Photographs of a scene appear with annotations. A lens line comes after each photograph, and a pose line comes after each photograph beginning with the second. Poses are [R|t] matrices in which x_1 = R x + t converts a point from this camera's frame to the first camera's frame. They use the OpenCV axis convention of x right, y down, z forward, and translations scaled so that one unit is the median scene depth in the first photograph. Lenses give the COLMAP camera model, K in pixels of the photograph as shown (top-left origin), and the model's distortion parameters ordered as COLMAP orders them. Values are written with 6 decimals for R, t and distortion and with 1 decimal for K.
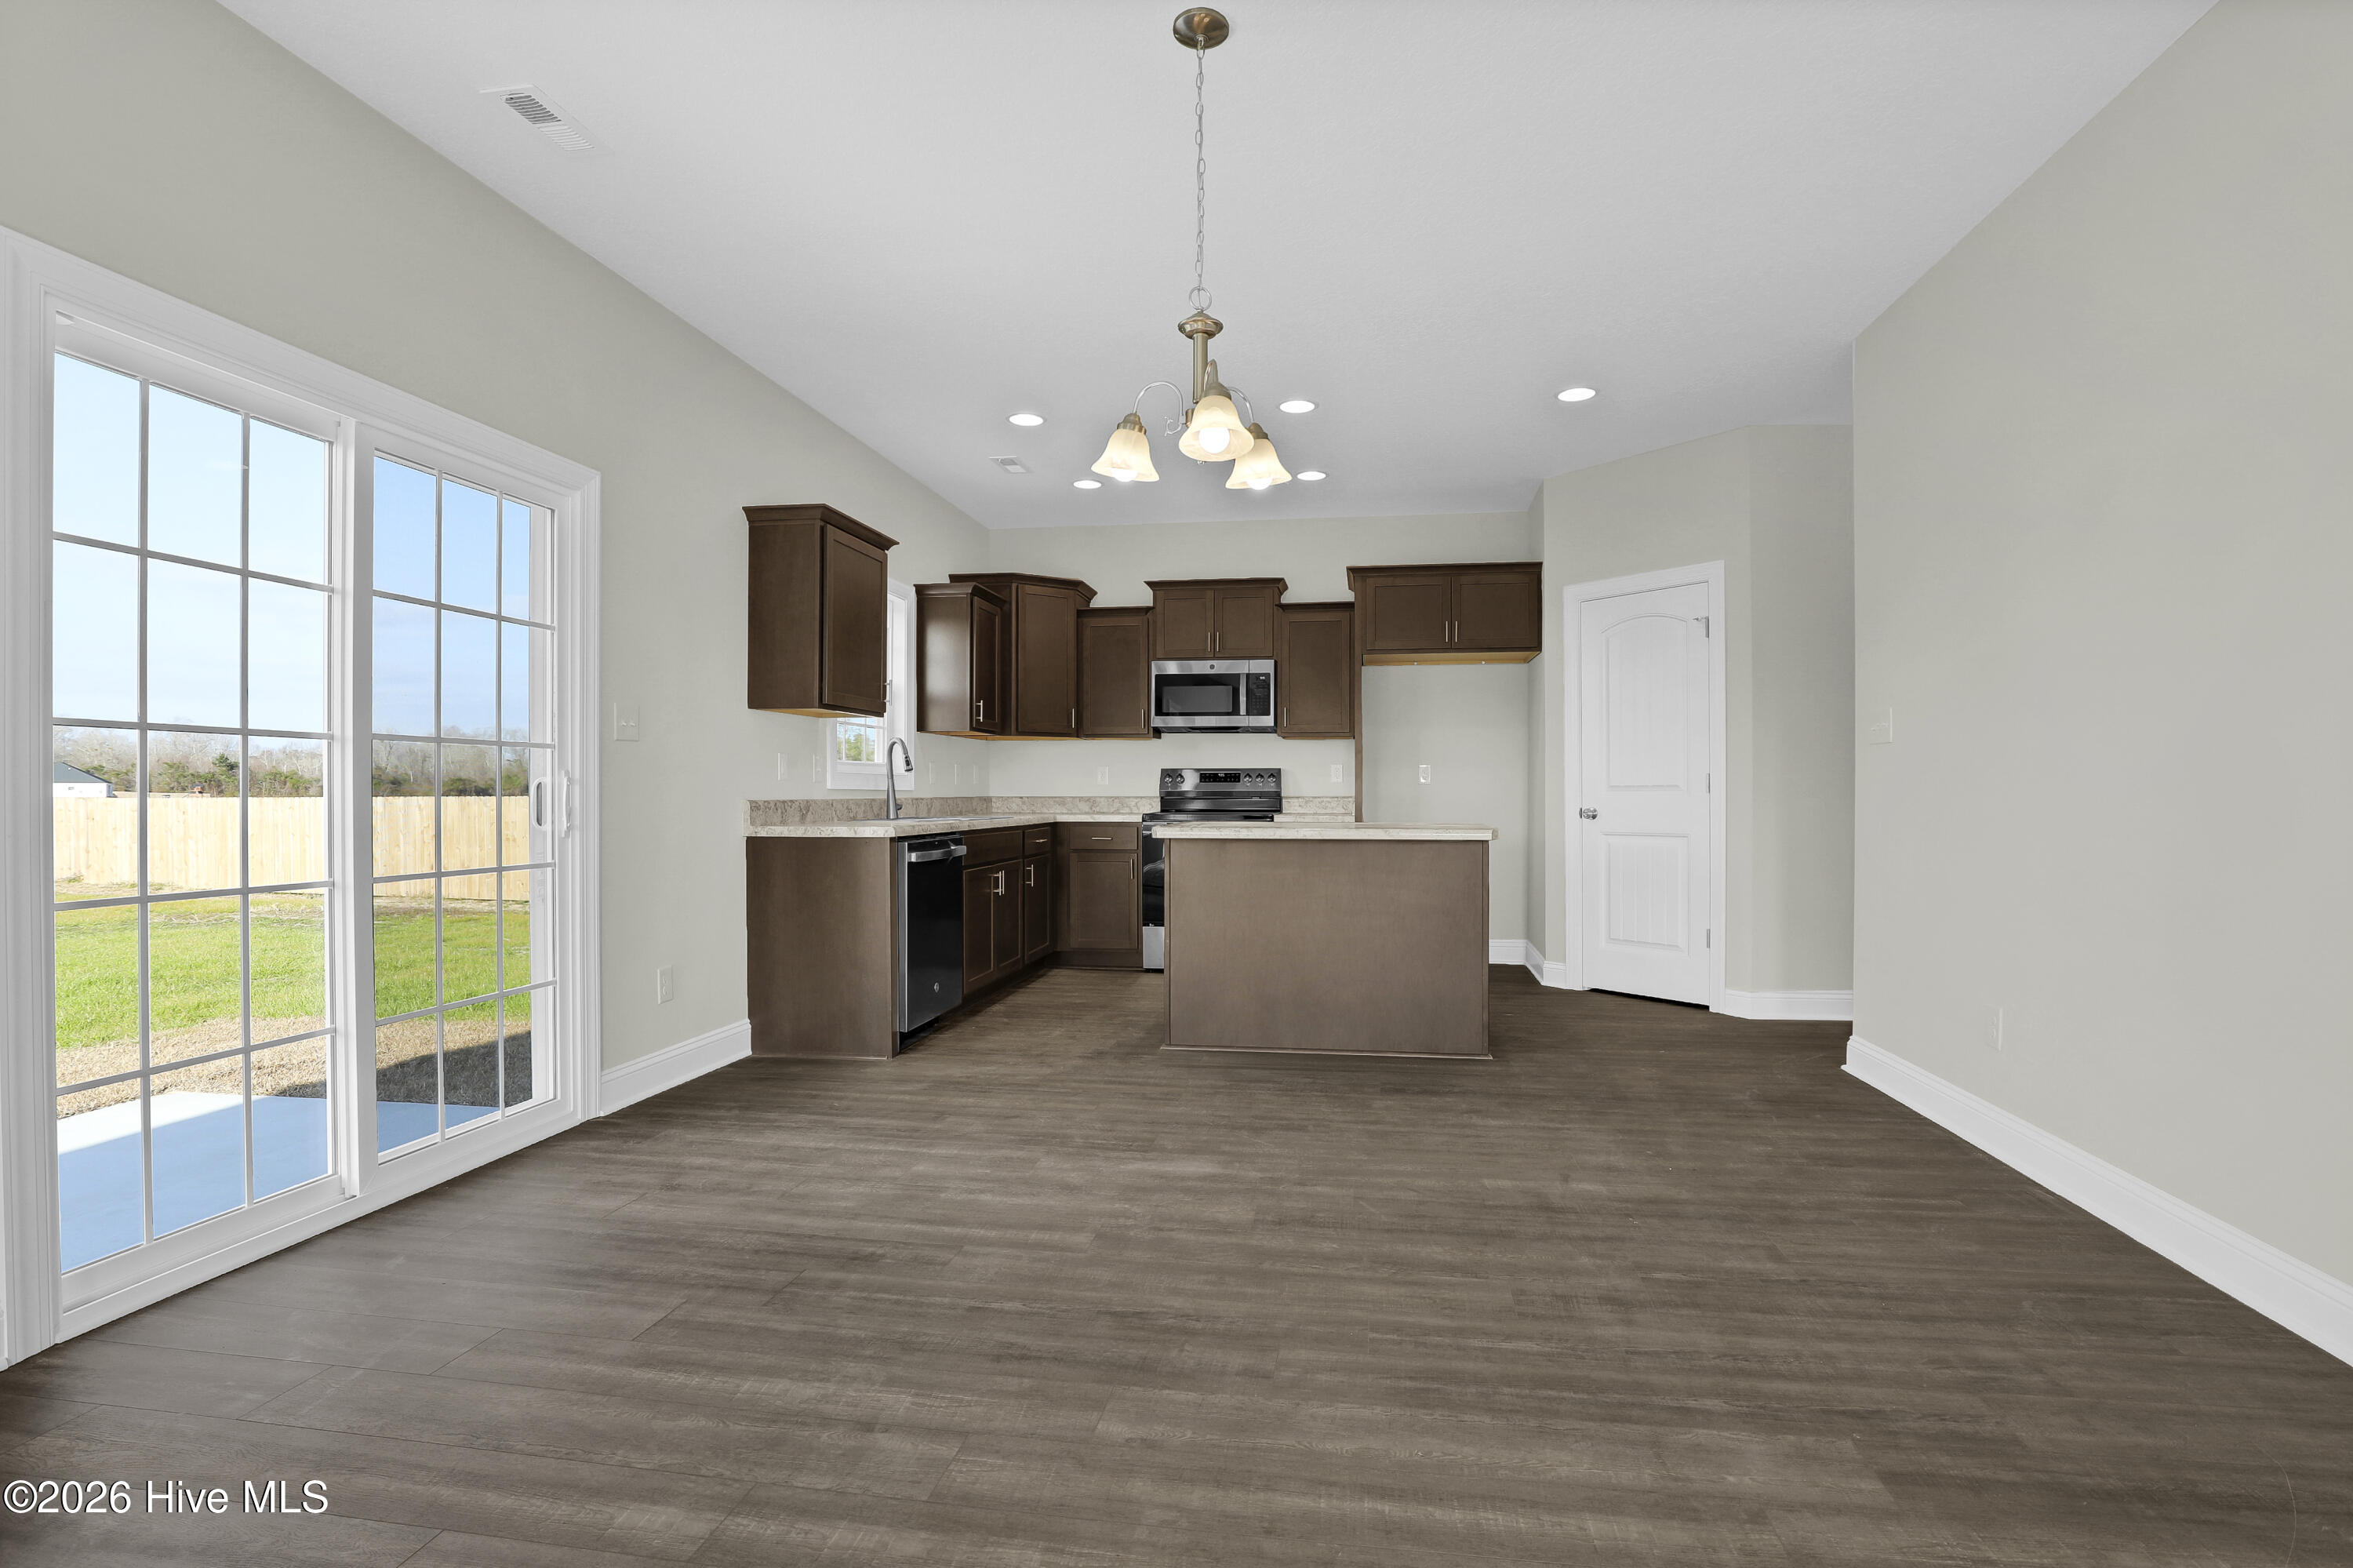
lens RADIAL K [[1135.9, 0, 1189.2], [0, 1135.9, 795.0], [0, 0, 1]] dist [-0.002678, -0.000001]
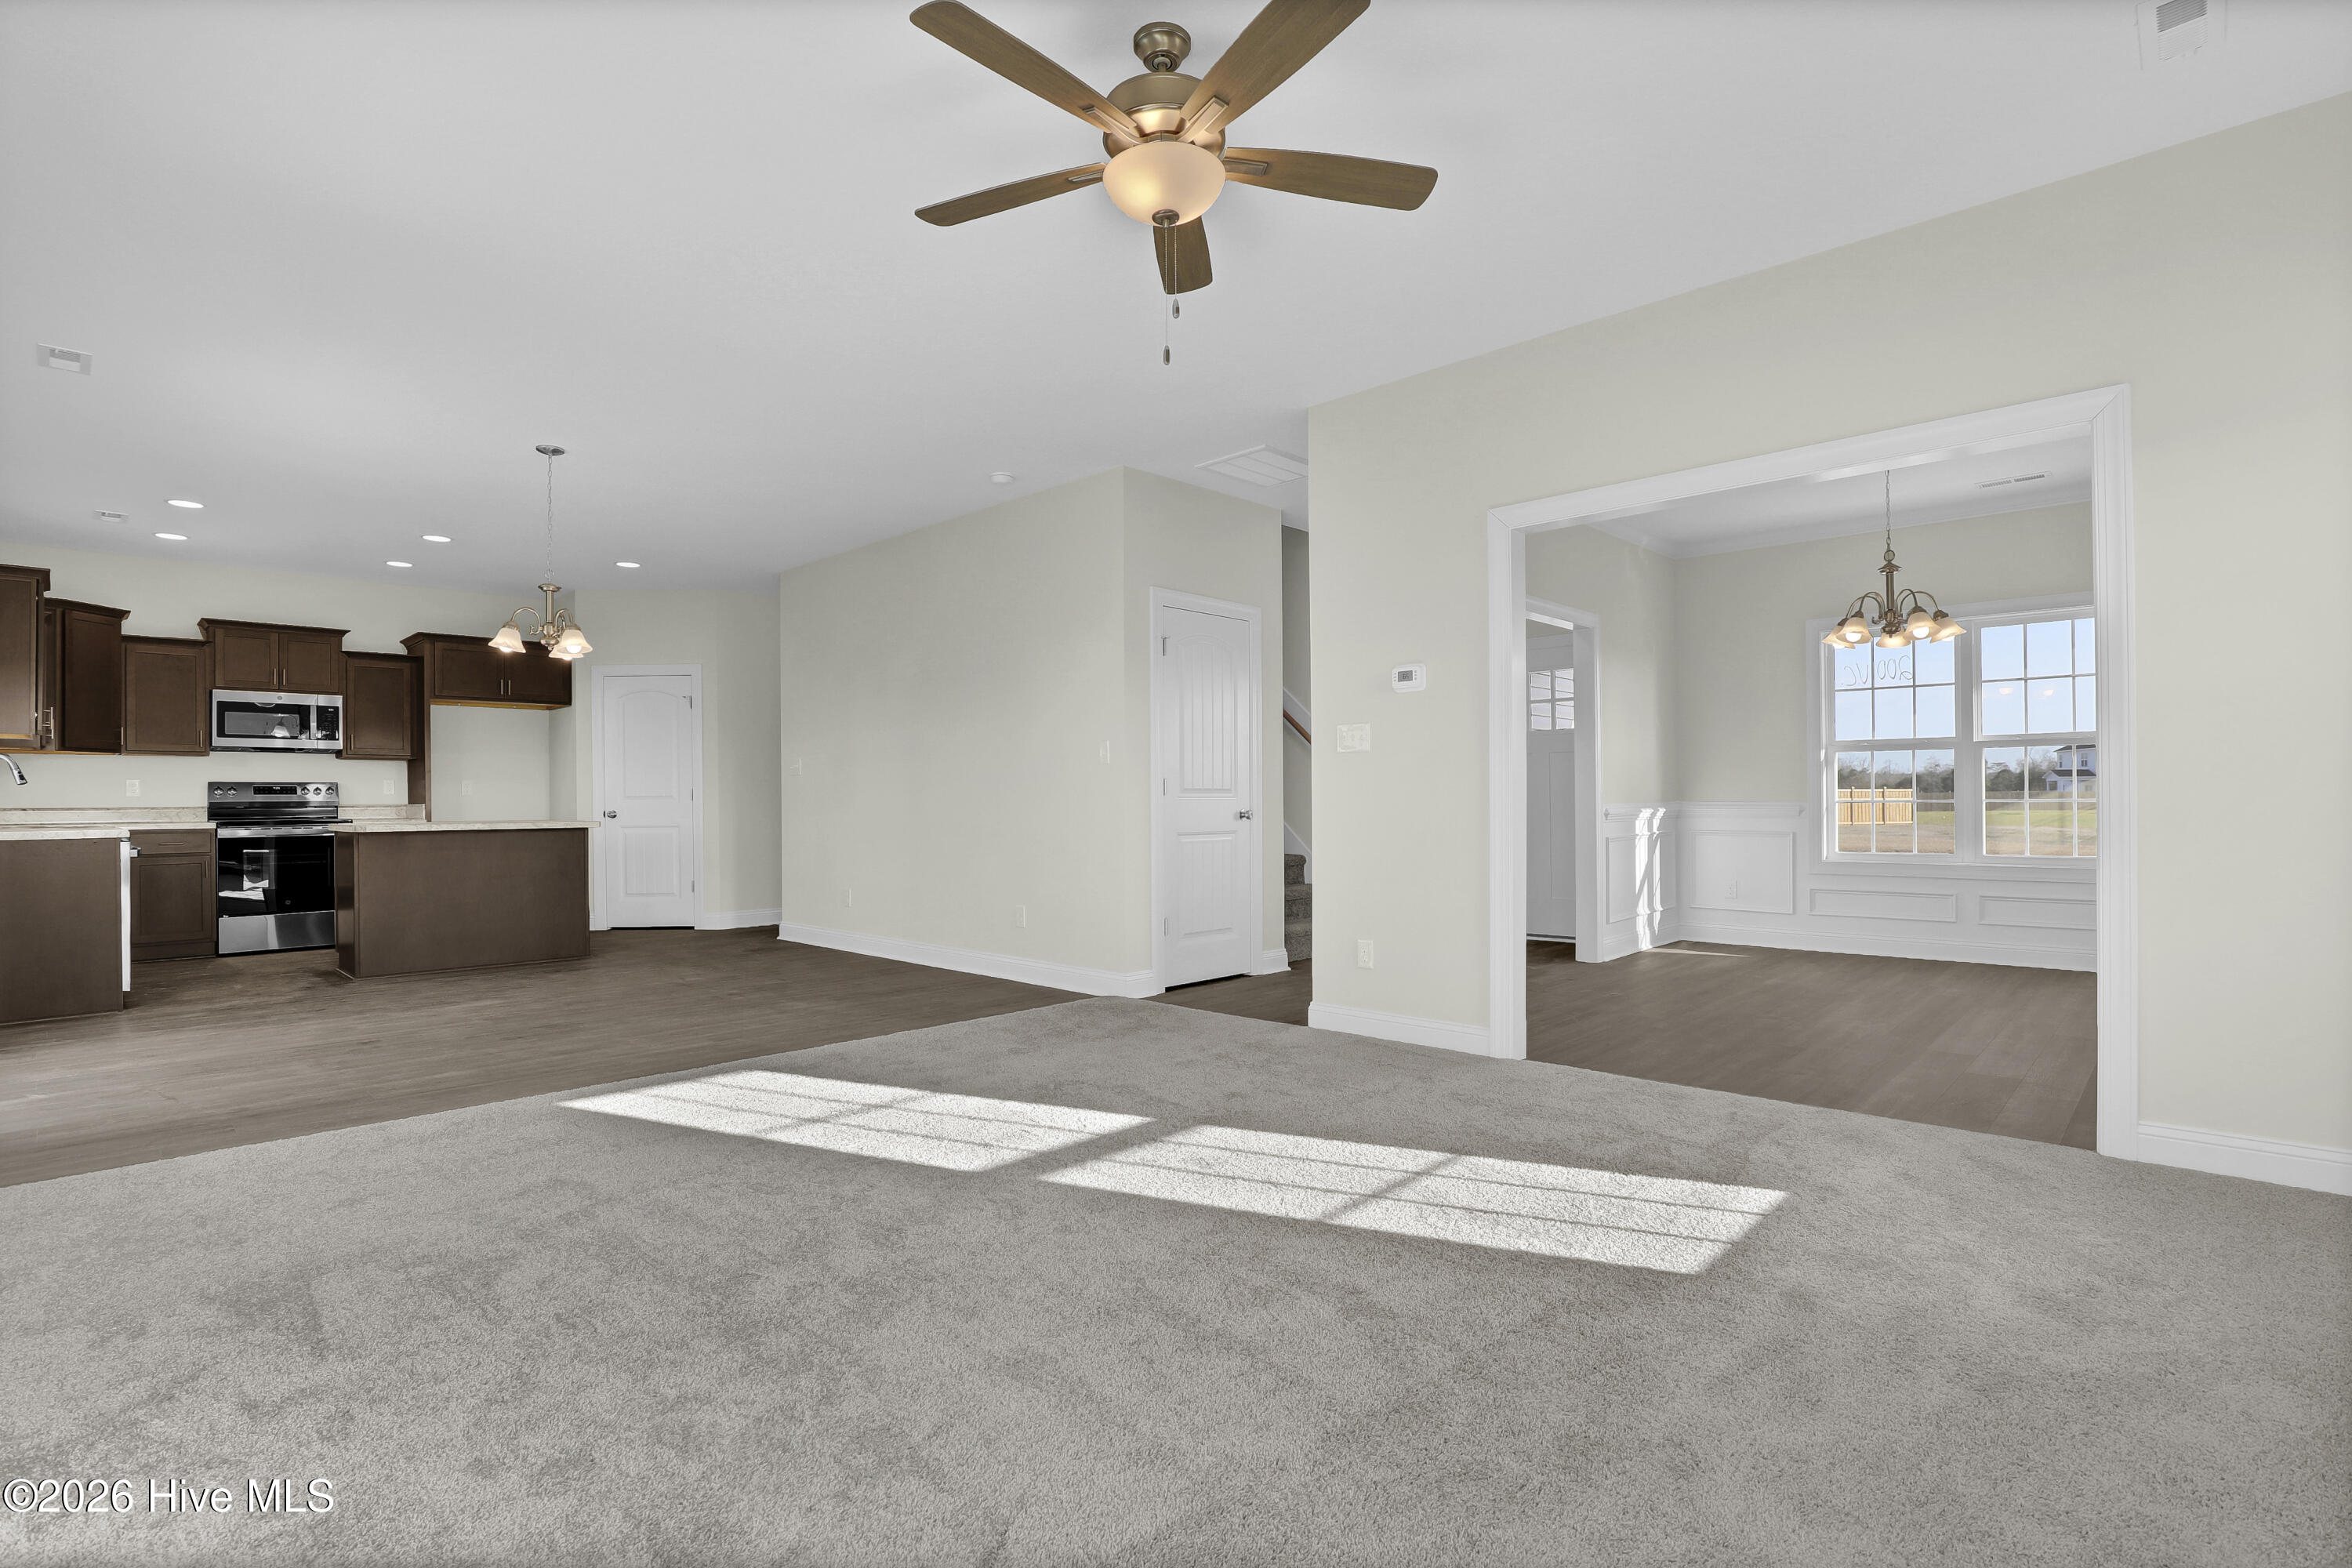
lens RADIAL K [[1135.4, 0, 1188.7], [0, 1135.4, 795.0], [0, 0, 1]] dist [-0.002678, -0.000001]
pose [[0.572931, -0.004072, 0.819594, -0.412340], [0.007926, 0.999968, -0.000572, -0.002025], [-0.819566, 0.006824, 0.572945, -0.472087]]
